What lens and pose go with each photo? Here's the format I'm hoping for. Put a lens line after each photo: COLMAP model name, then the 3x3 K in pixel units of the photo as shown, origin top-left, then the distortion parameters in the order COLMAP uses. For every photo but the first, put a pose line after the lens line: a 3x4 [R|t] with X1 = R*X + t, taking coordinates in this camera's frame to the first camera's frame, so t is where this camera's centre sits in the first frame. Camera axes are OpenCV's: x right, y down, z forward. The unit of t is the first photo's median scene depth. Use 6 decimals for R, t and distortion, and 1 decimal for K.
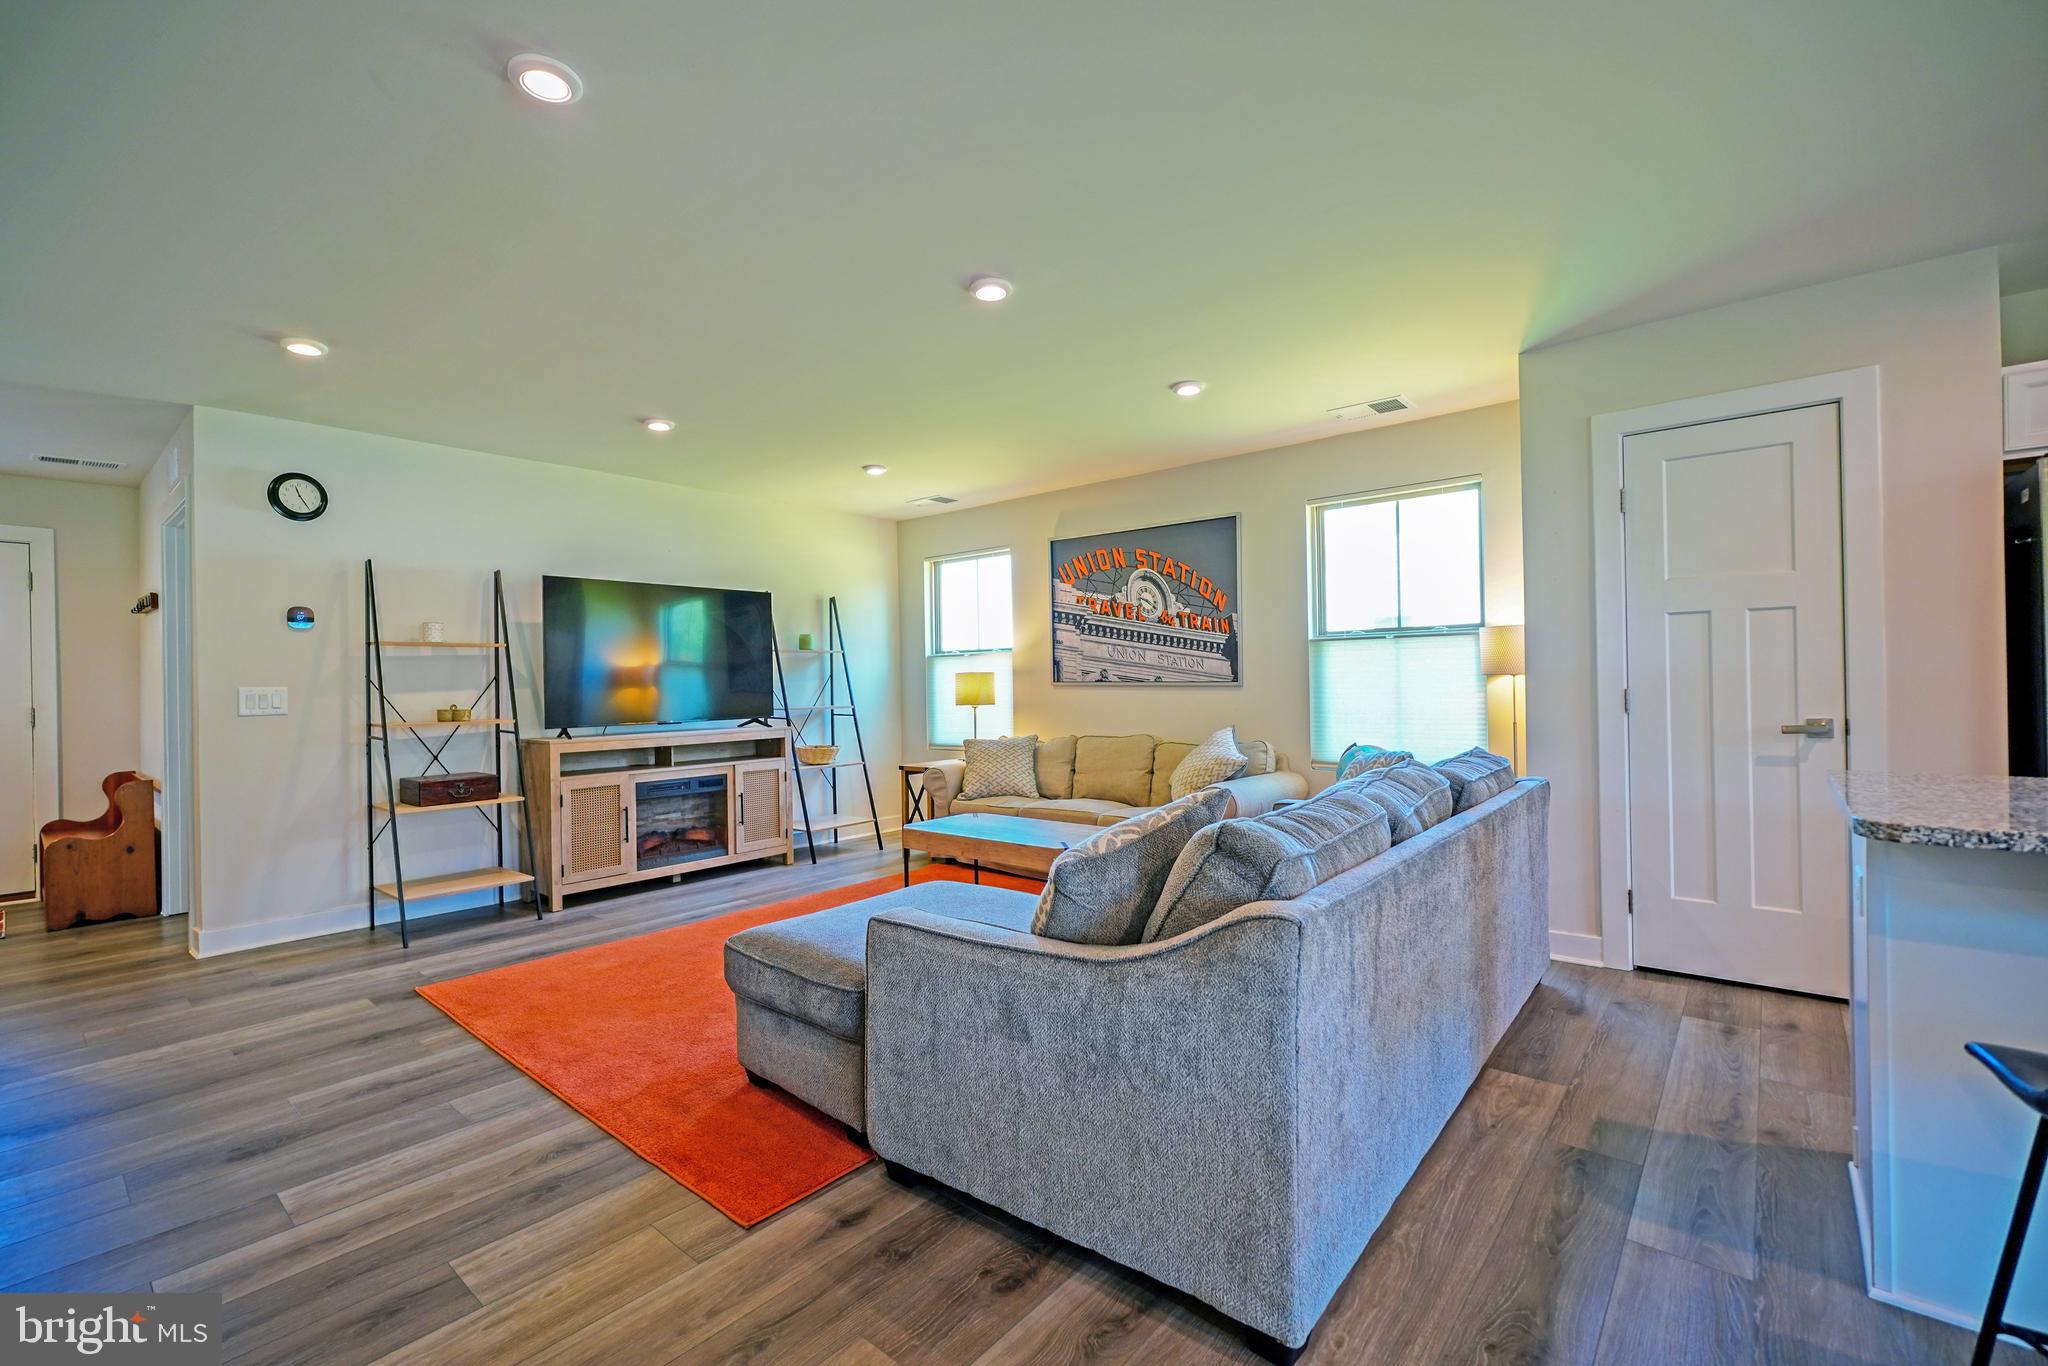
lens RADIAL K [[882.0, 0, 1002.7], [0, 882.0, 681.1], [0, 0, 1]] dist [-0.002599, 0.000598]
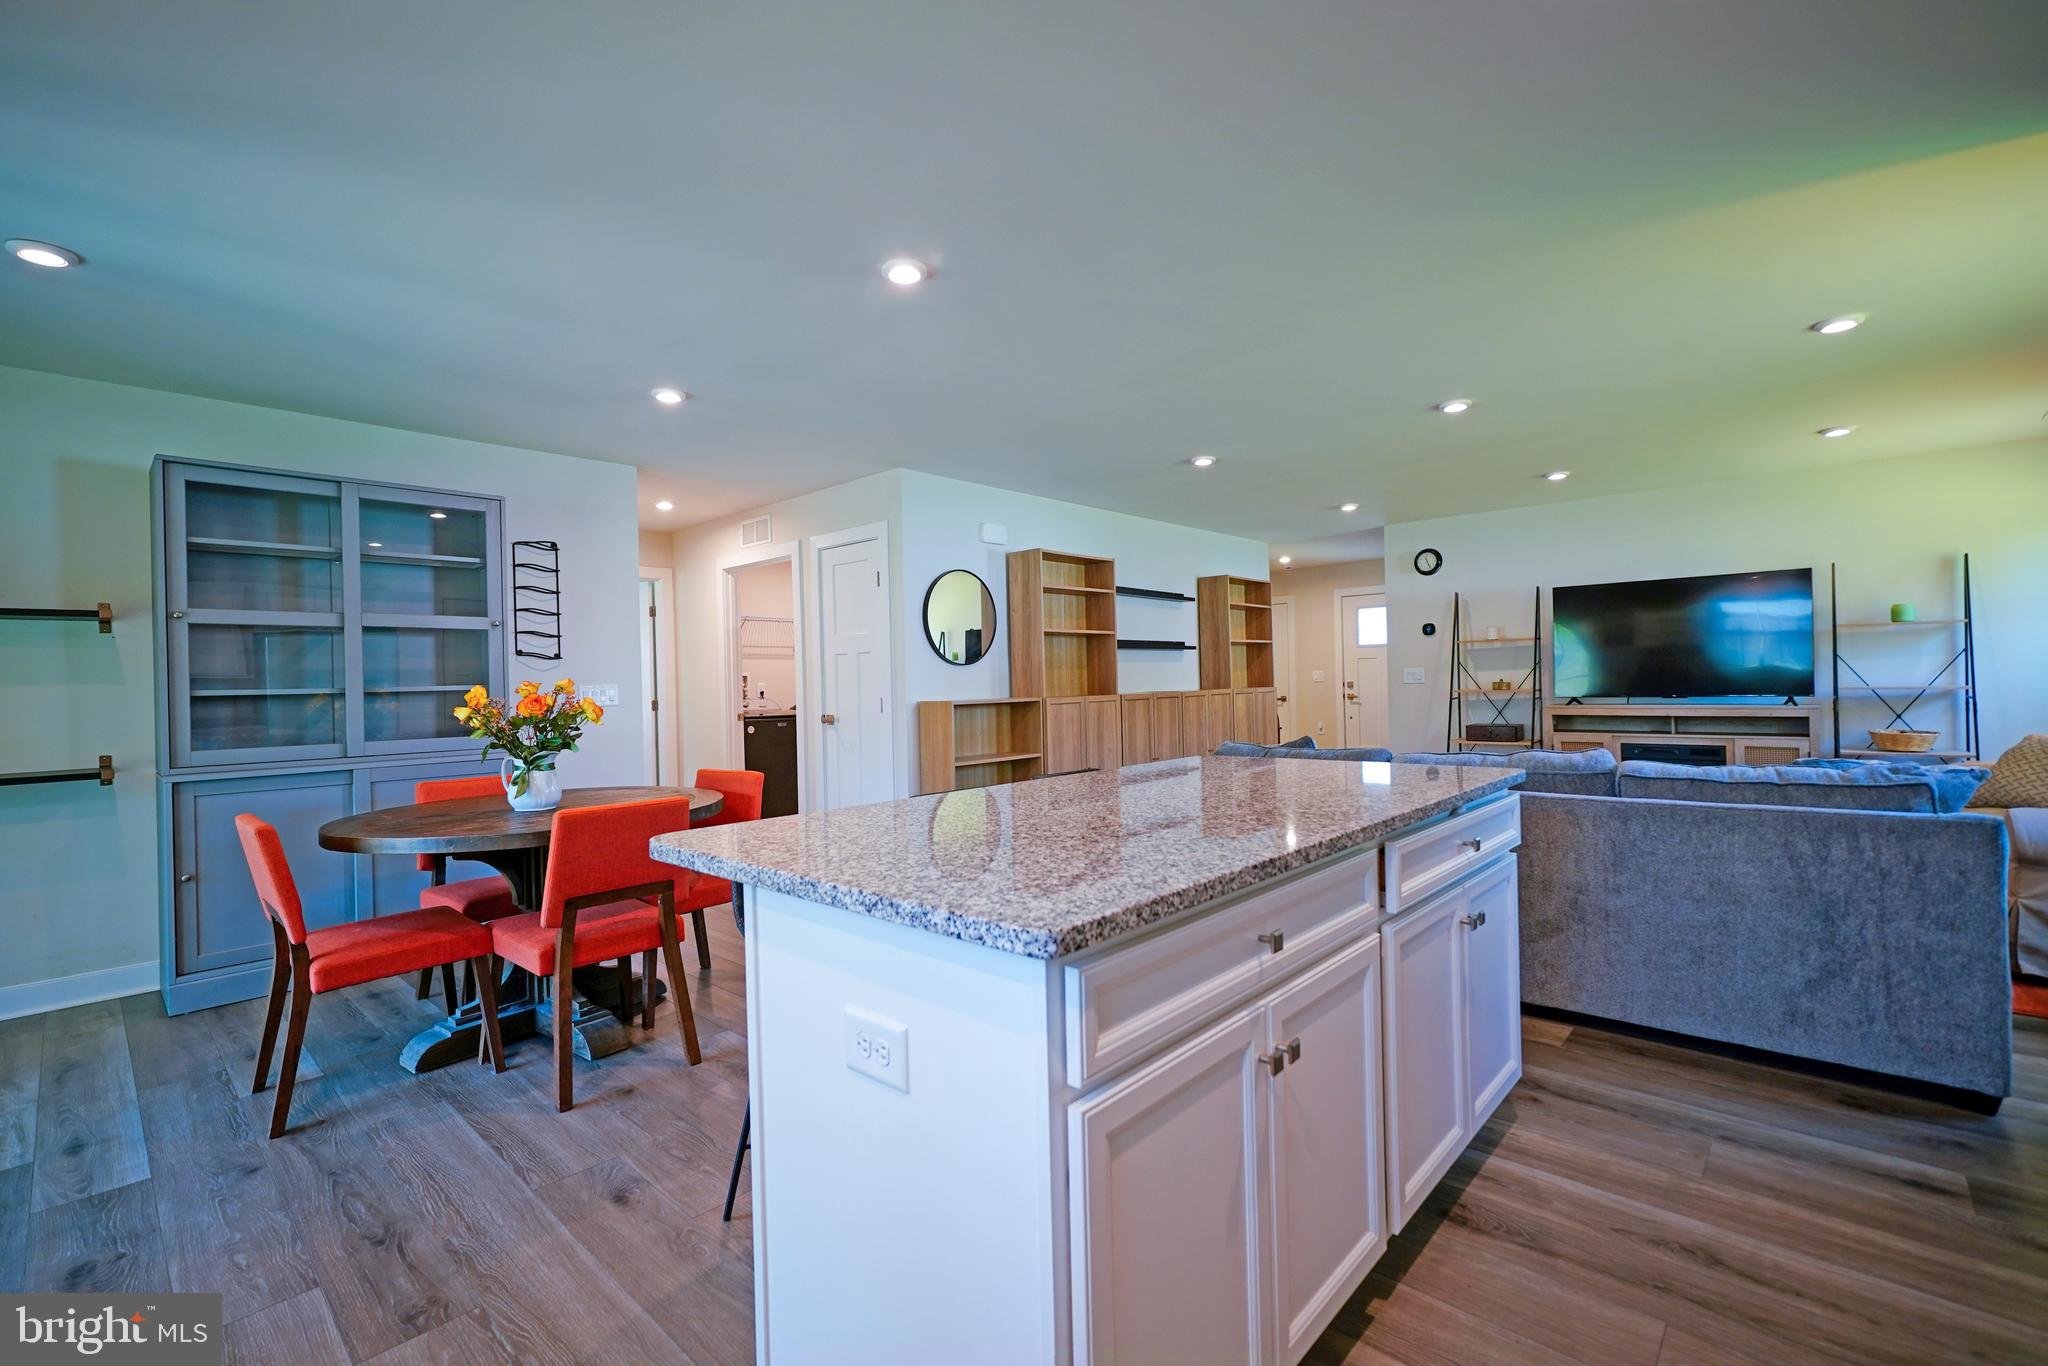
lens RADIAL K [[886.2, 0, 1010.0], [0, 886.2, 680.6], [0, 0, 1]] dist [-0.007323, 0.004626]
pose [[-0.033619, 0.018306, -0.999267, 0.904001], [0.024758, 0.999541, 0.017478, -0.018516], [0.999128, -0.024152, -0.034057, 0.182002]]
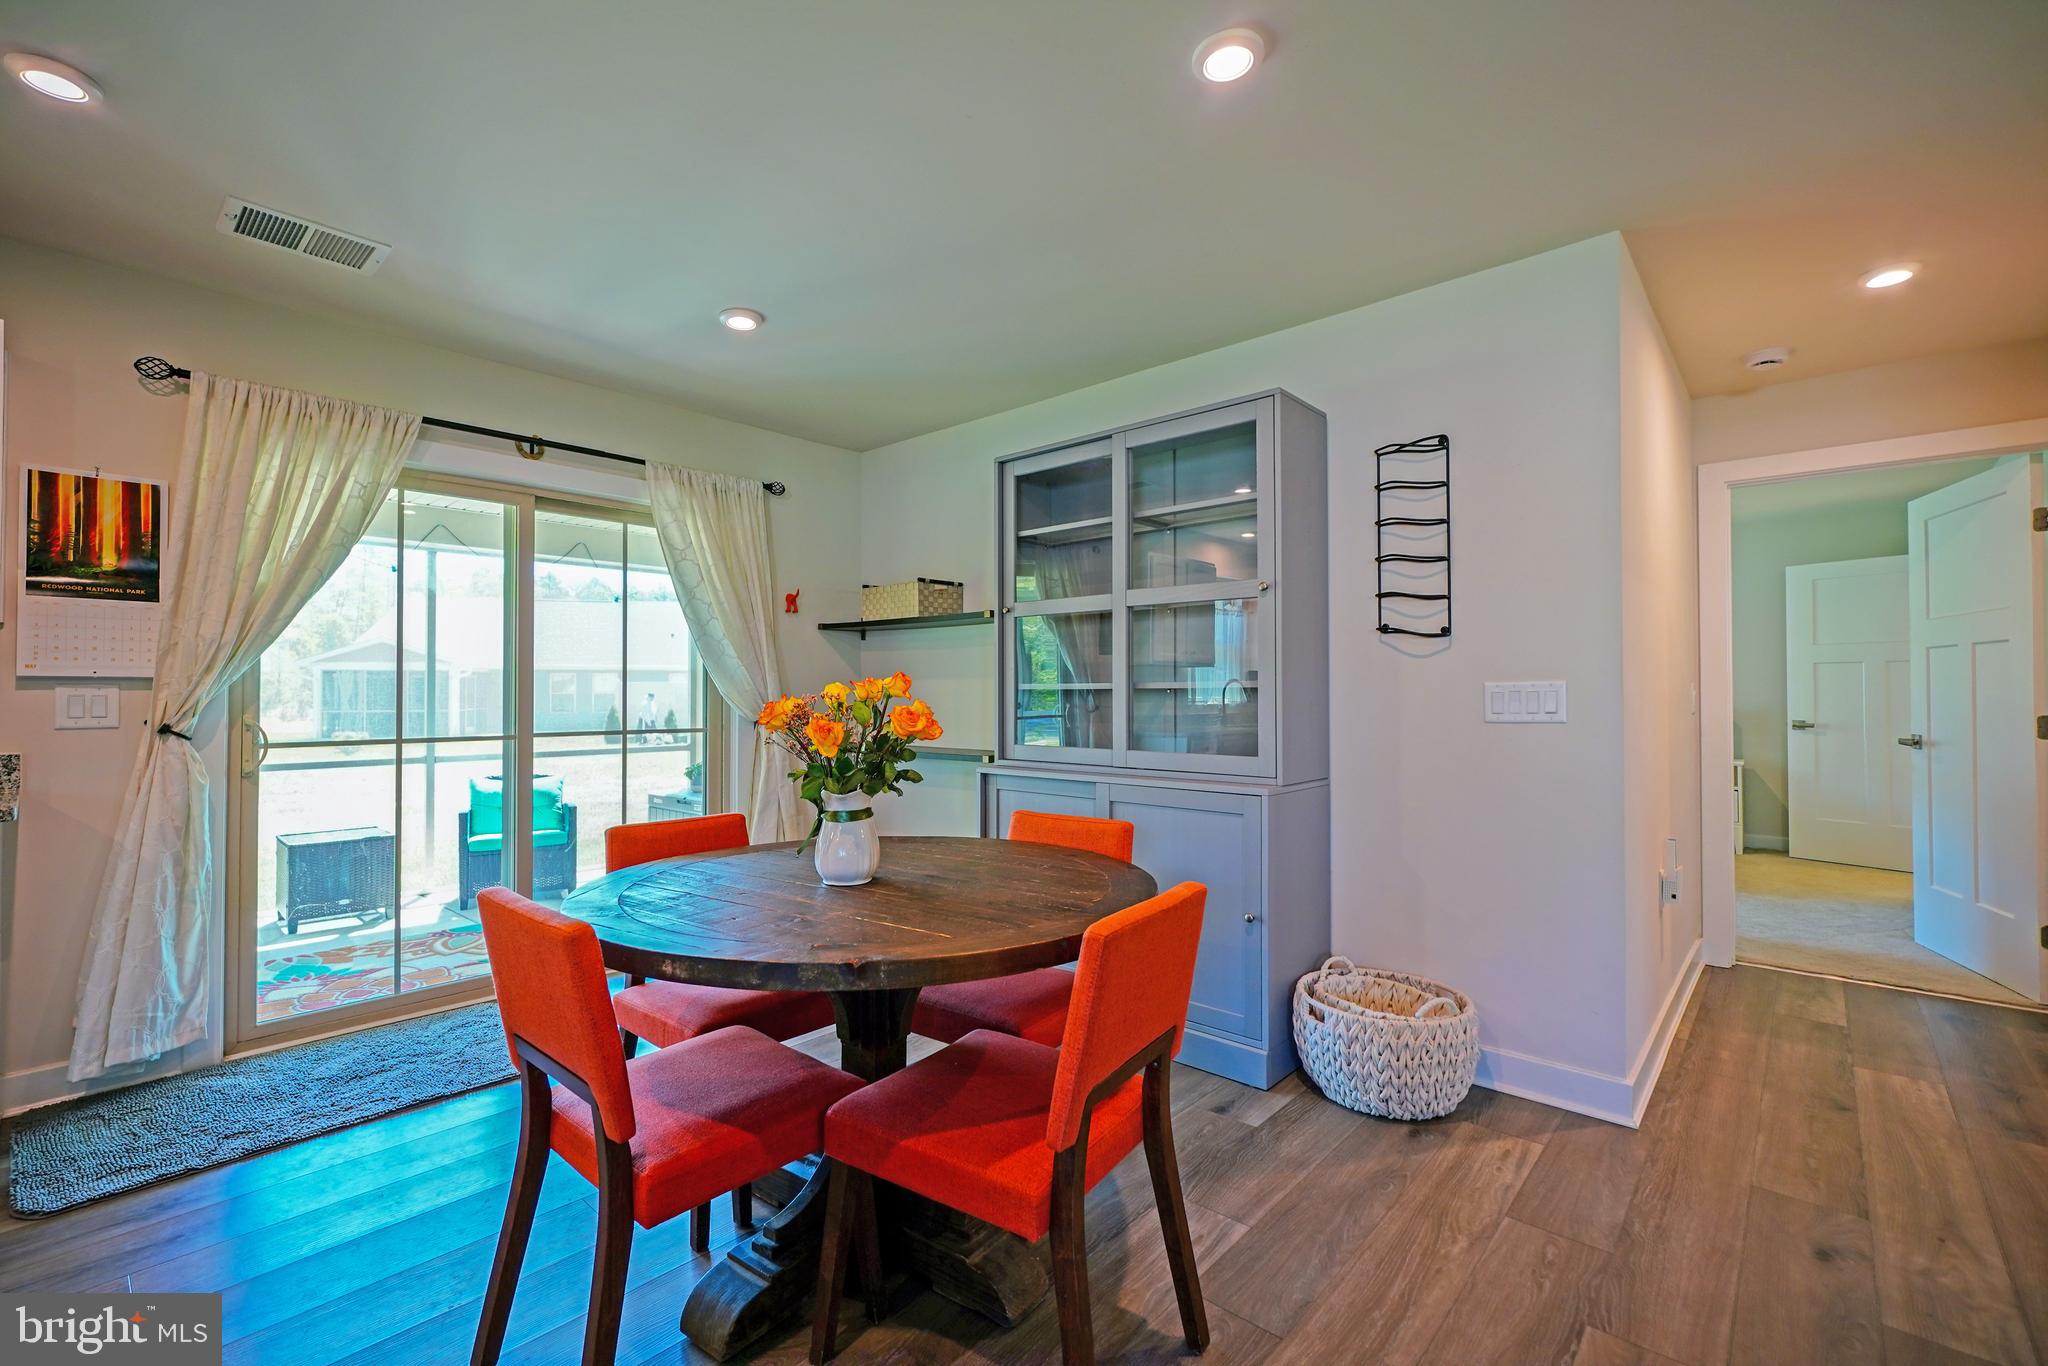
lens RADIAL K [[886.2, 0, 1010.0], [0, 886.2, 680.6], [0, 0, 1]] dist [-0.007323, 0.004626]
pose [[-0.999564, 0.021839, 0.019846, 0.202909], [0.021536, 0.999650, -0.015350, -0.006267], [-0.020174, -0.014916, -0.999685, 0.220519]]
